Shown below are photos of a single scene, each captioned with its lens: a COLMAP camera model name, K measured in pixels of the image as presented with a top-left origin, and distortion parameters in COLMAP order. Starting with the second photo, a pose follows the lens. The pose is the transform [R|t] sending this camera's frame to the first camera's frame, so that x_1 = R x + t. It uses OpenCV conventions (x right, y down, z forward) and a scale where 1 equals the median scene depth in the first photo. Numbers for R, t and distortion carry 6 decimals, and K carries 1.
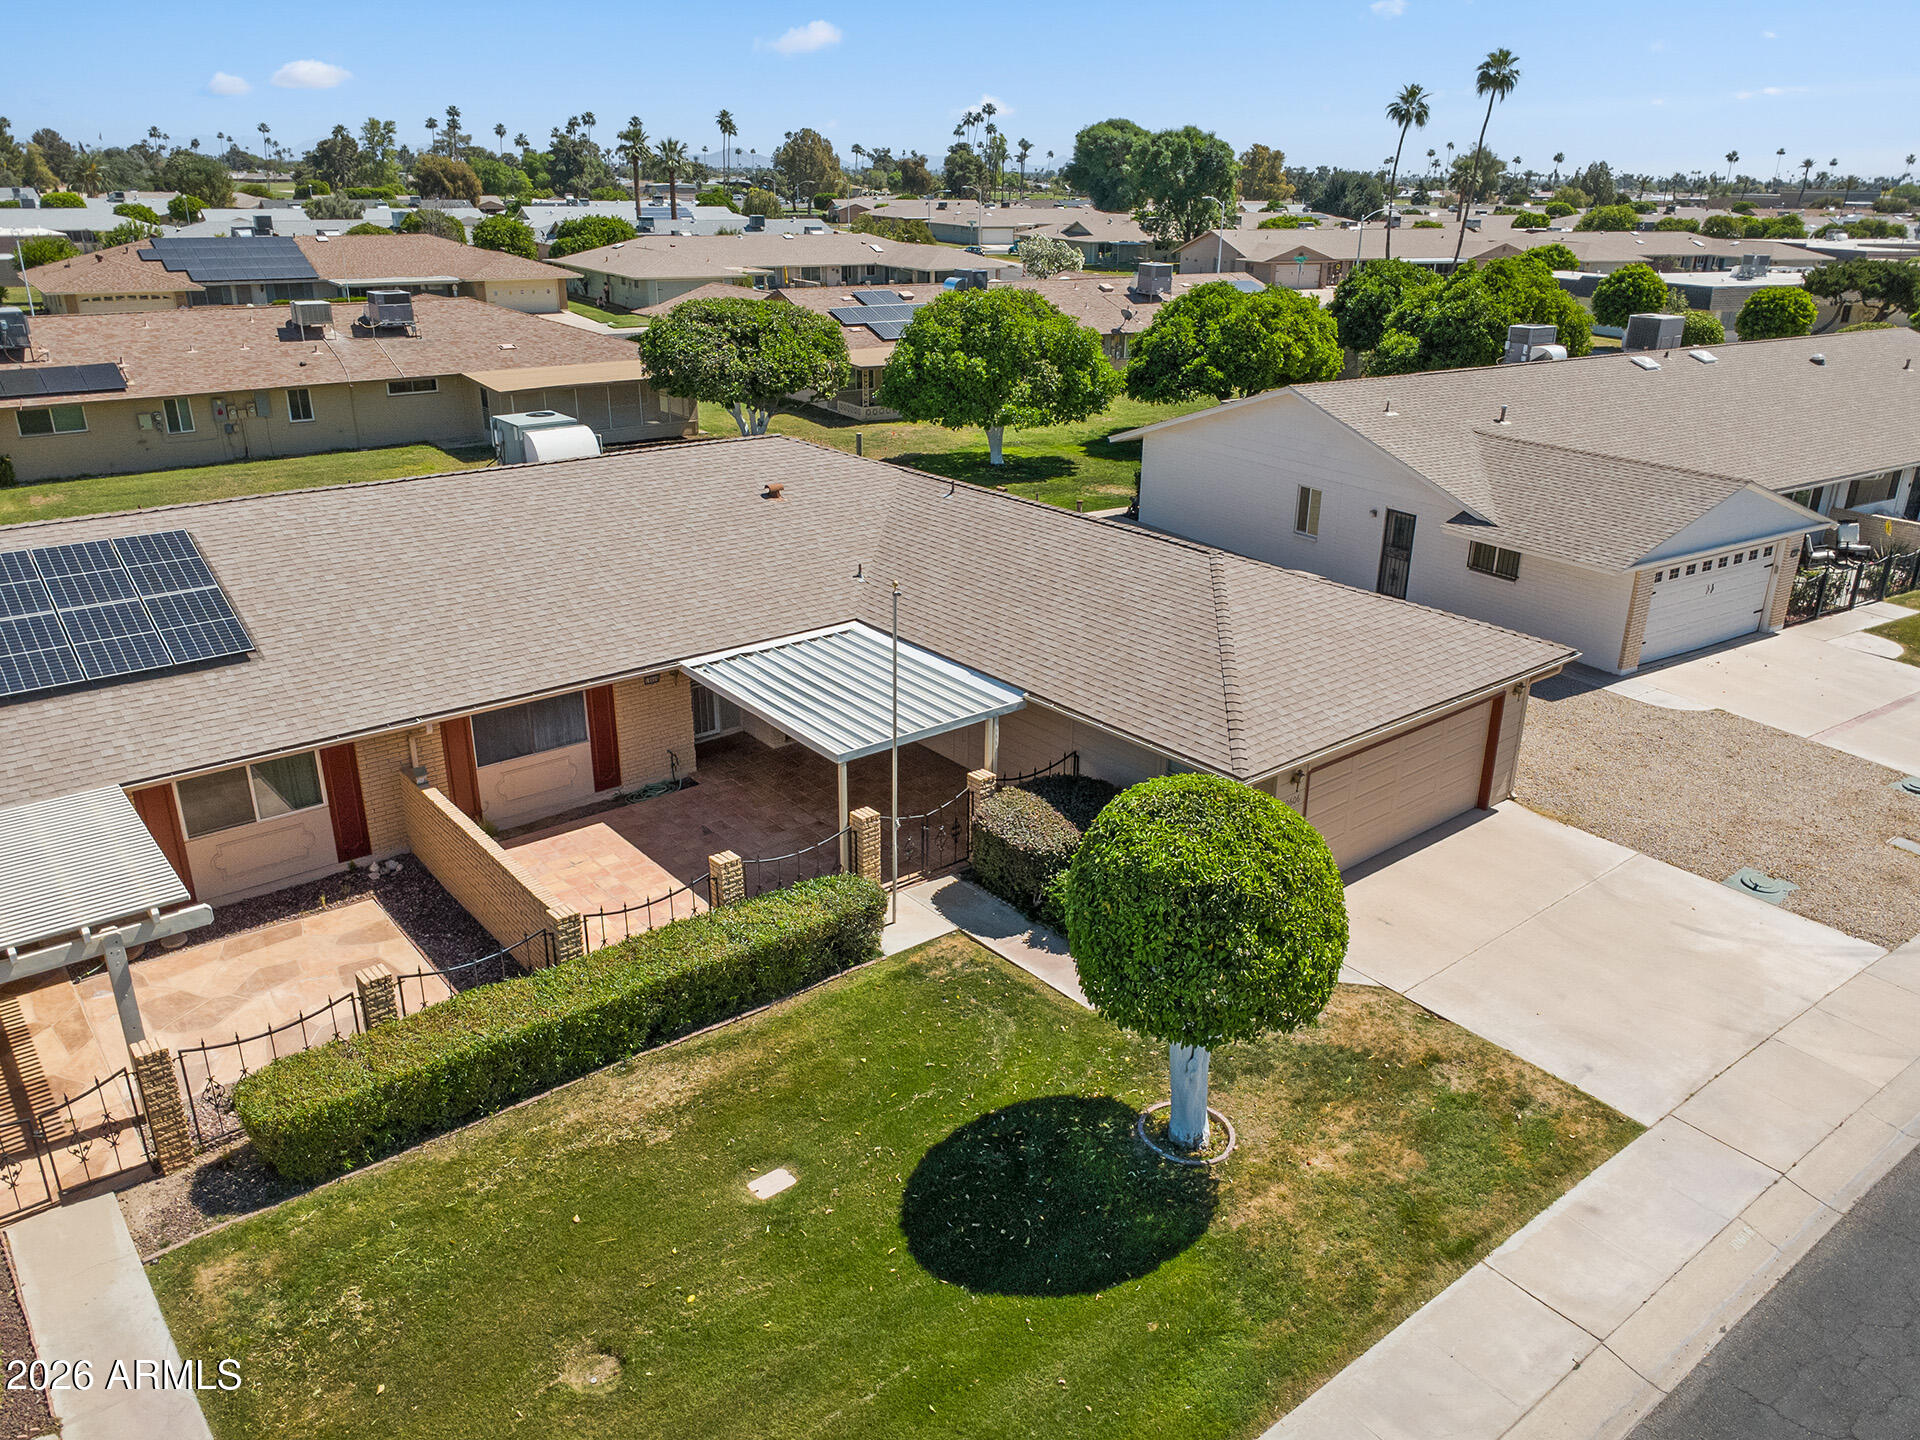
lens RADIAL K [[1362.0, 0, 964.8], [0, 1362.0, 731.9], [0, 0, 1]] dist [-0.001519, 0.006799]
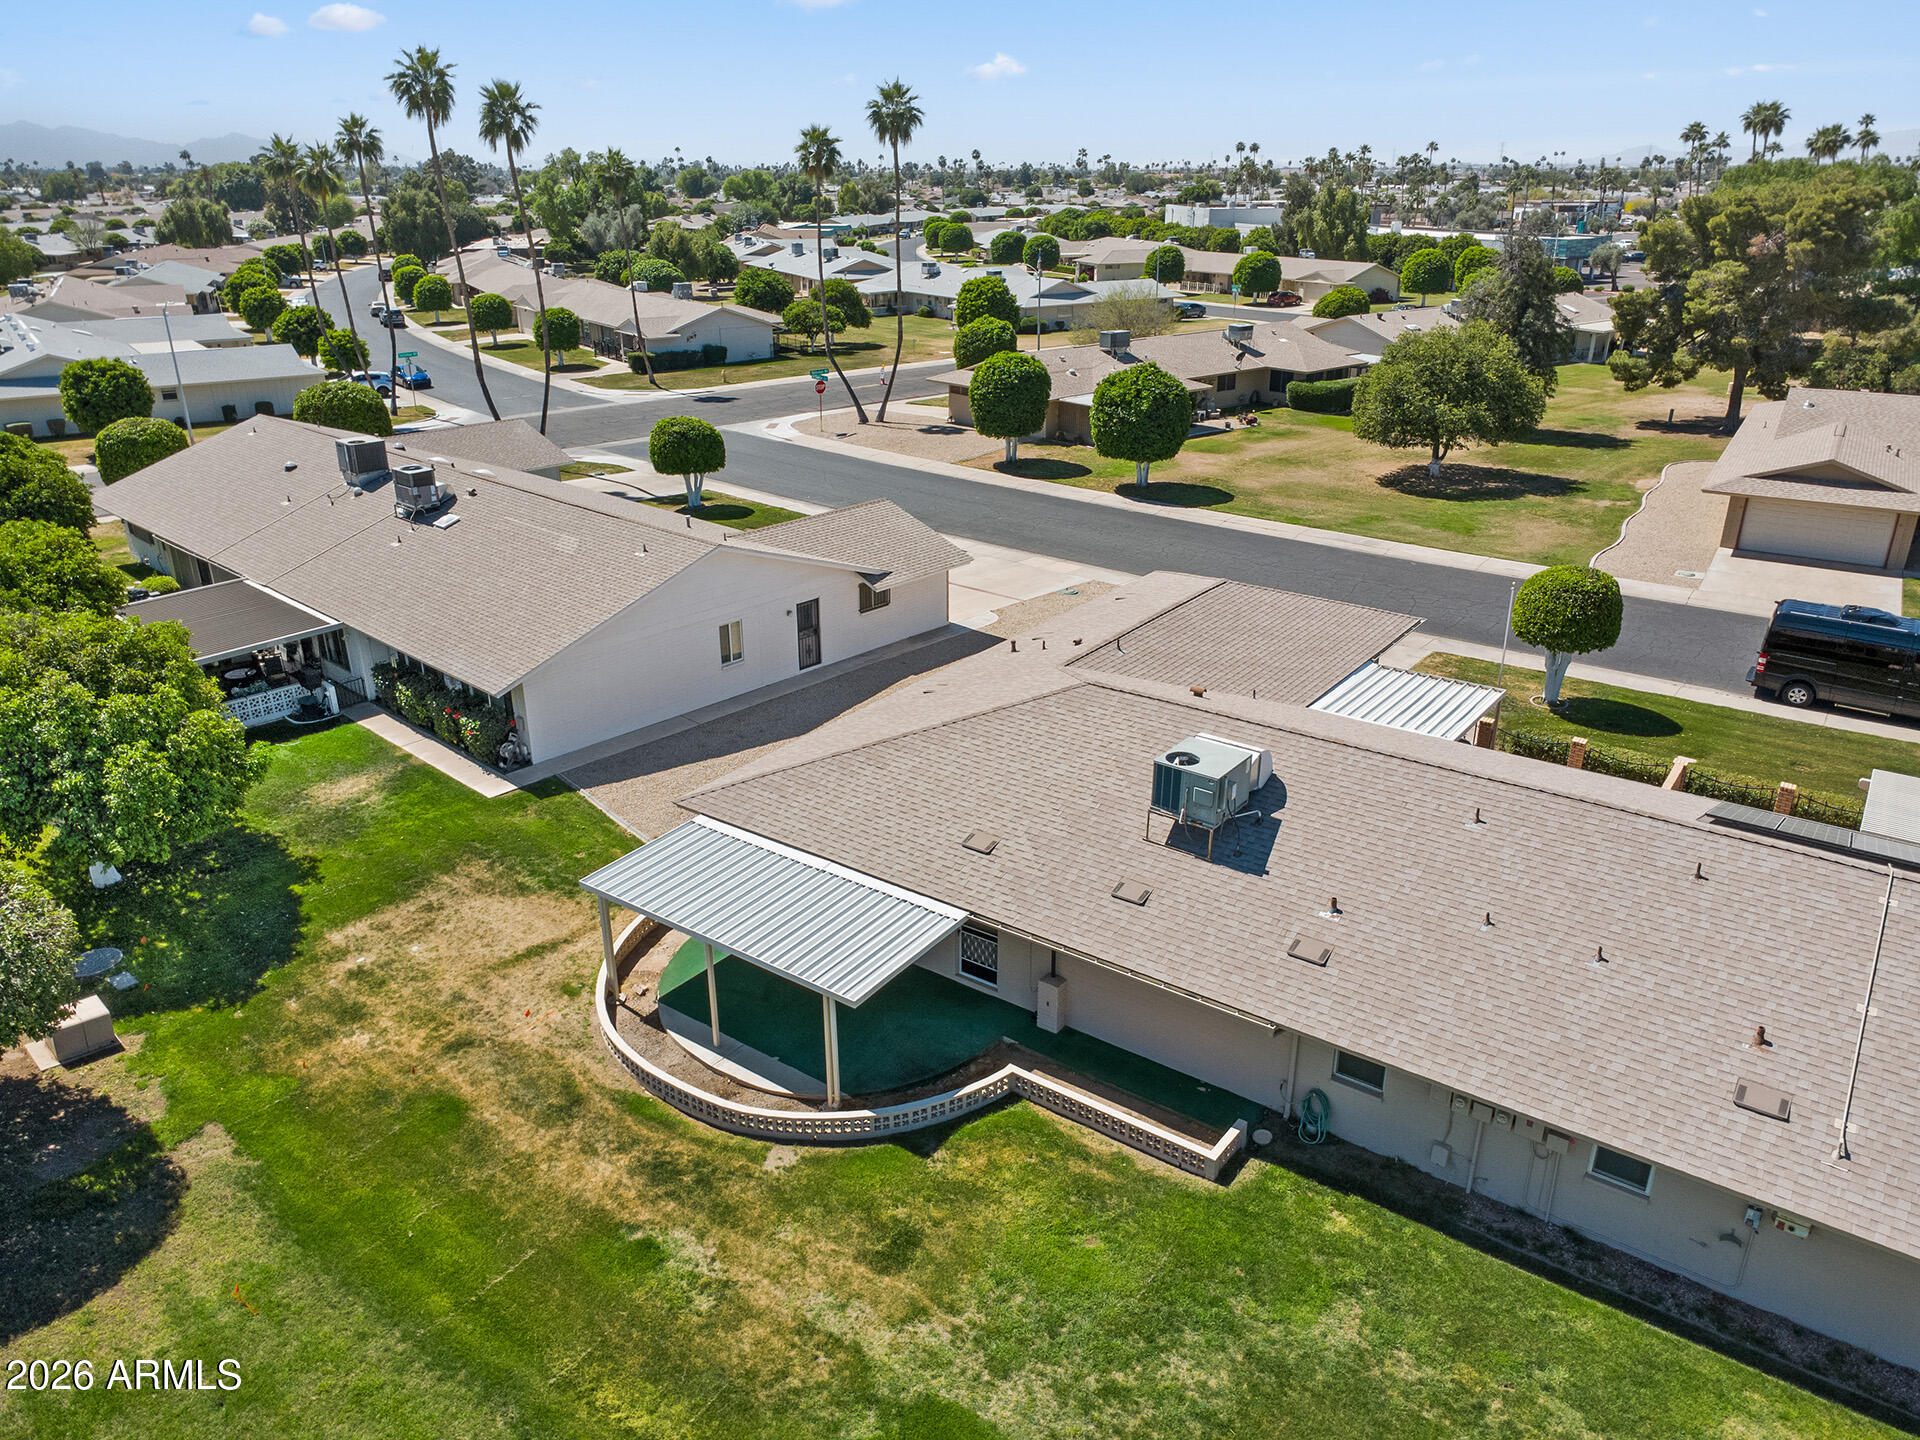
lens RADIAL K [[1362.0, 0, 973.1], [0, 1362.0, 705.5], [0, 0, 1]] dist [-0.001519, 0.006799]
pose [[-0.256645, -0.368626, 0.893448, -0.894256], [0.361824, 0.820545, 0.442481, -0.595086], [-0.896224, 0.436831, -0.077211, 1.020567]]
